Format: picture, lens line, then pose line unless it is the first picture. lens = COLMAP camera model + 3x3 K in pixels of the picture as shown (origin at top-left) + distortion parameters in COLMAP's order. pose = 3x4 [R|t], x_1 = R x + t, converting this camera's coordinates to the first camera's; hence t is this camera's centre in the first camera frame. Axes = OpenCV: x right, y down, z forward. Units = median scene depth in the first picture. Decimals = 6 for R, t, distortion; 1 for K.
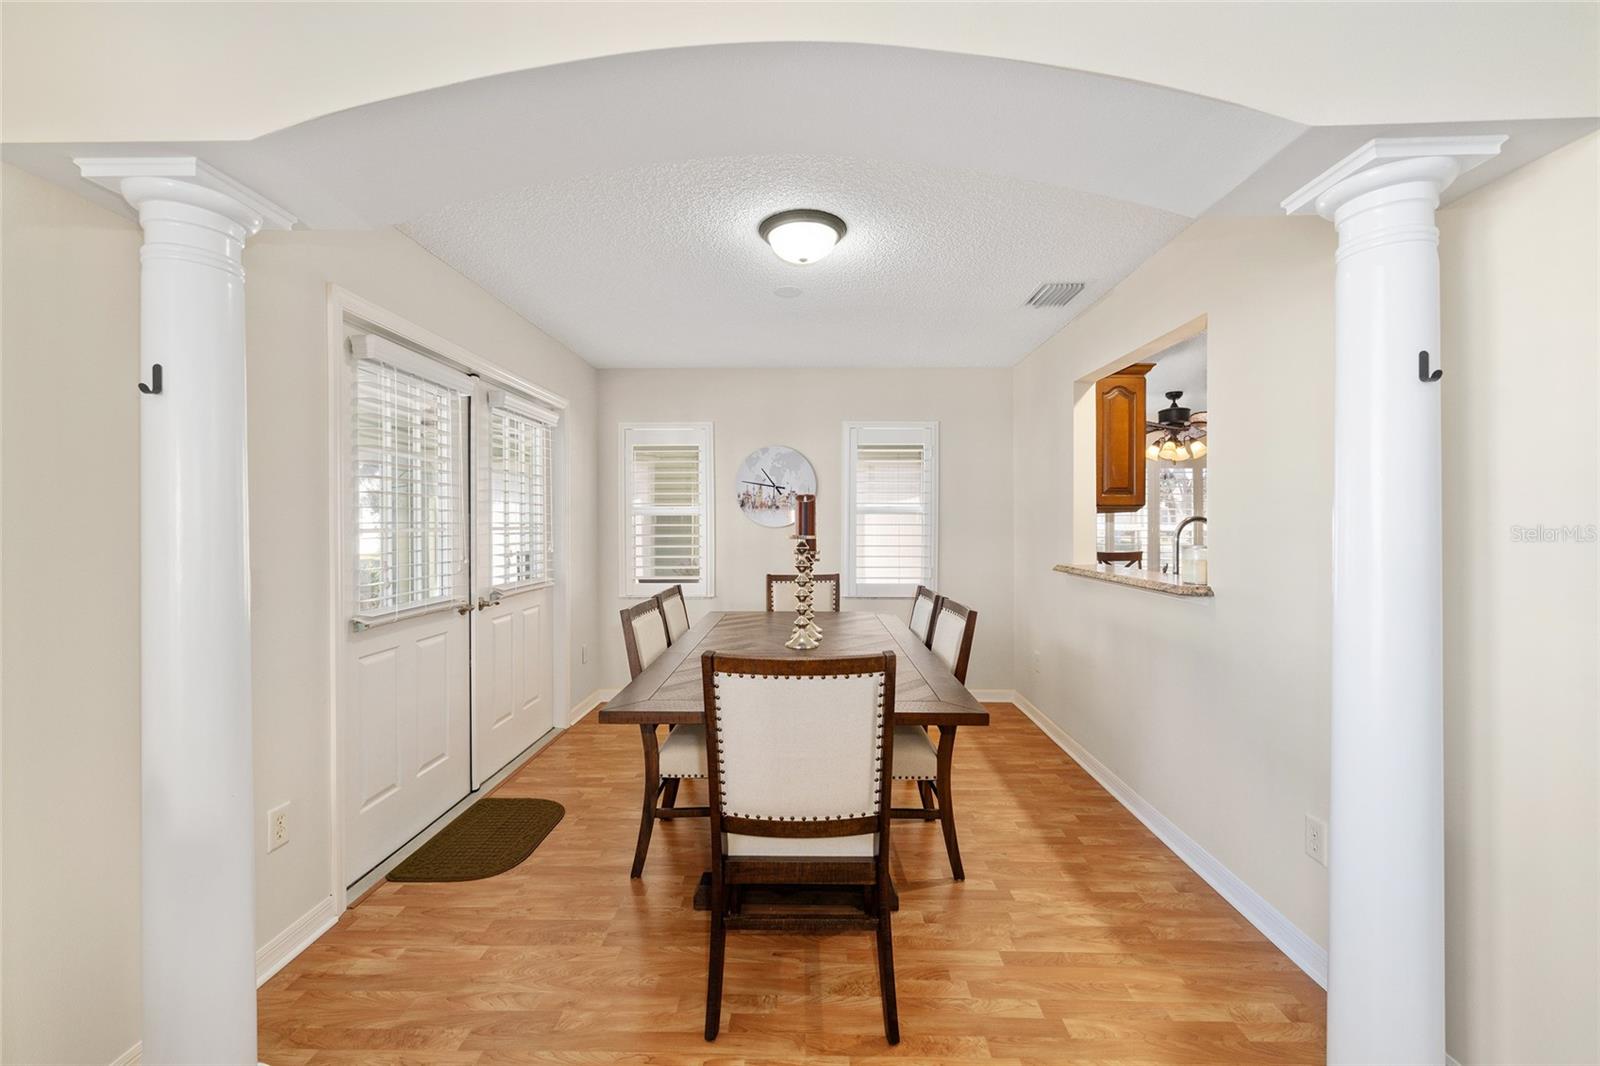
lens RADIAL K [[629.8, 0, 801.2], [0, 629.8, 526.4], [0, 0, 1]] dist [0.001529, 0.000119]
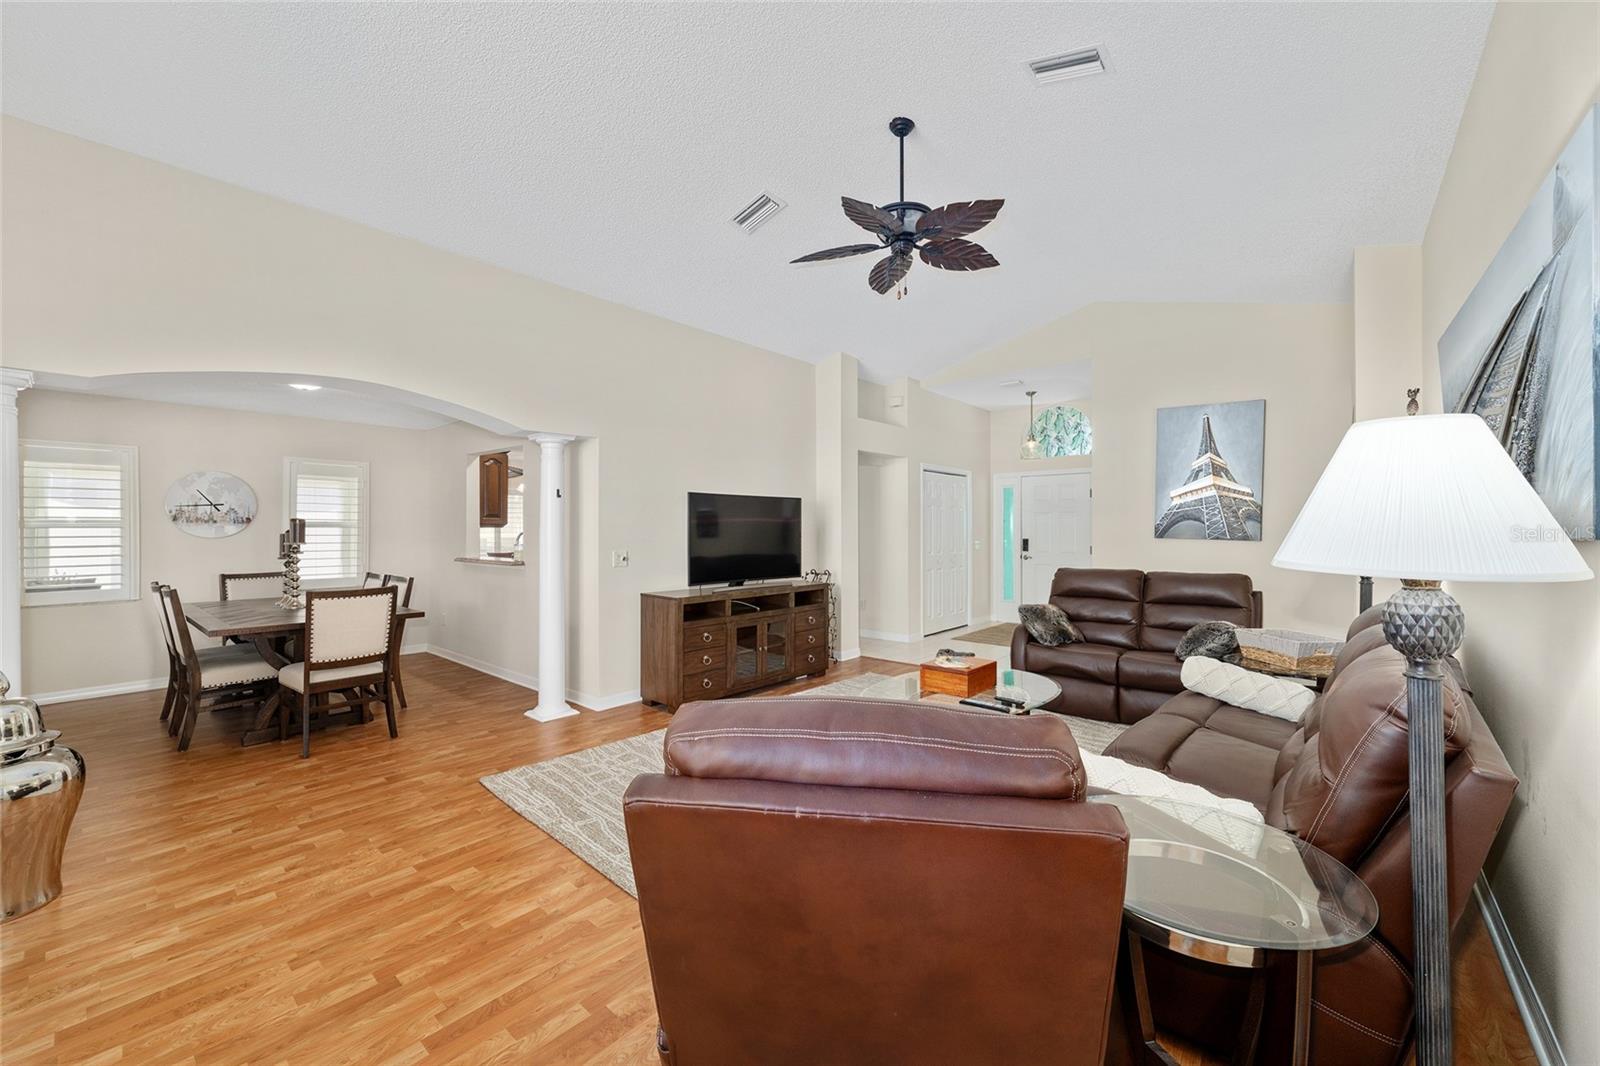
lens RADIAL K [[629.8, 0, 801.2], [0, 629.8, 526.4], [0, 0, 1]] dist [0.001529, 0.000119]
pose [[0.622900, 0.002088, 0.782299, -0.370980], [0.005676, 0.999958, -0.007188, -0.007228], [-0.782281, 0.008917, 0.622862, -0.847063]]
